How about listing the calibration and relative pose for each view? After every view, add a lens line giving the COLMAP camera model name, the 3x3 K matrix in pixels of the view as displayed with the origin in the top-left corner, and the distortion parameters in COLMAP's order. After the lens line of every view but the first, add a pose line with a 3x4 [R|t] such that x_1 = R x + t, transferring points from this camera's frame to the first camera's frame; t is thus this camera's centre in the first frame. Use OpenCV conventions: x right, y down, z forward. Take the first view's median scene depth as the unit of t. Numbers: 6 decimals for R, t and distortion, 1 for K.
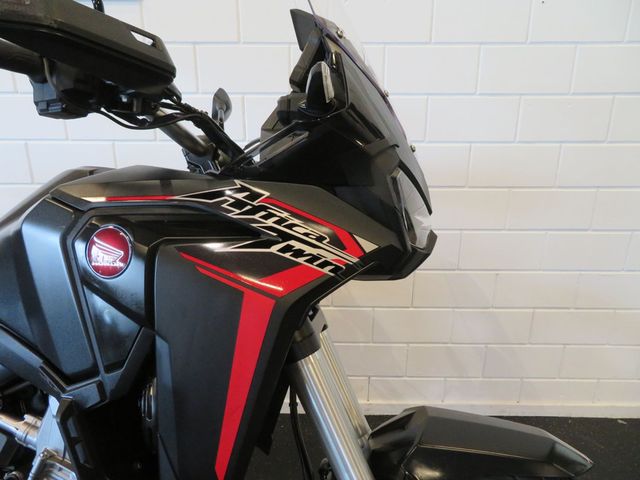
lens RADIAL K [[462.6, 0, 320.0], [0, 462.6, 240.0], [0, 0, 1]] dist [0.001125, 0.000551]
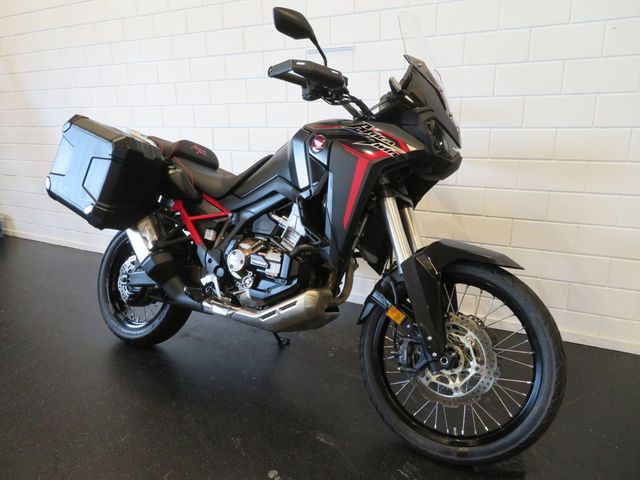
lens RADIAL K [[462.6, 0, 320.0], [0, 462.6, 240.0], [0, 0, 1]] dist [0.001125, 0.000551]
pose [[0.898030, 0.099777, -0.428469, 0.783776], [-0.118173, 0.992856, -0.016474, 0.607122], [0.423765, 0.065427, 0.903406, -1.446336]]
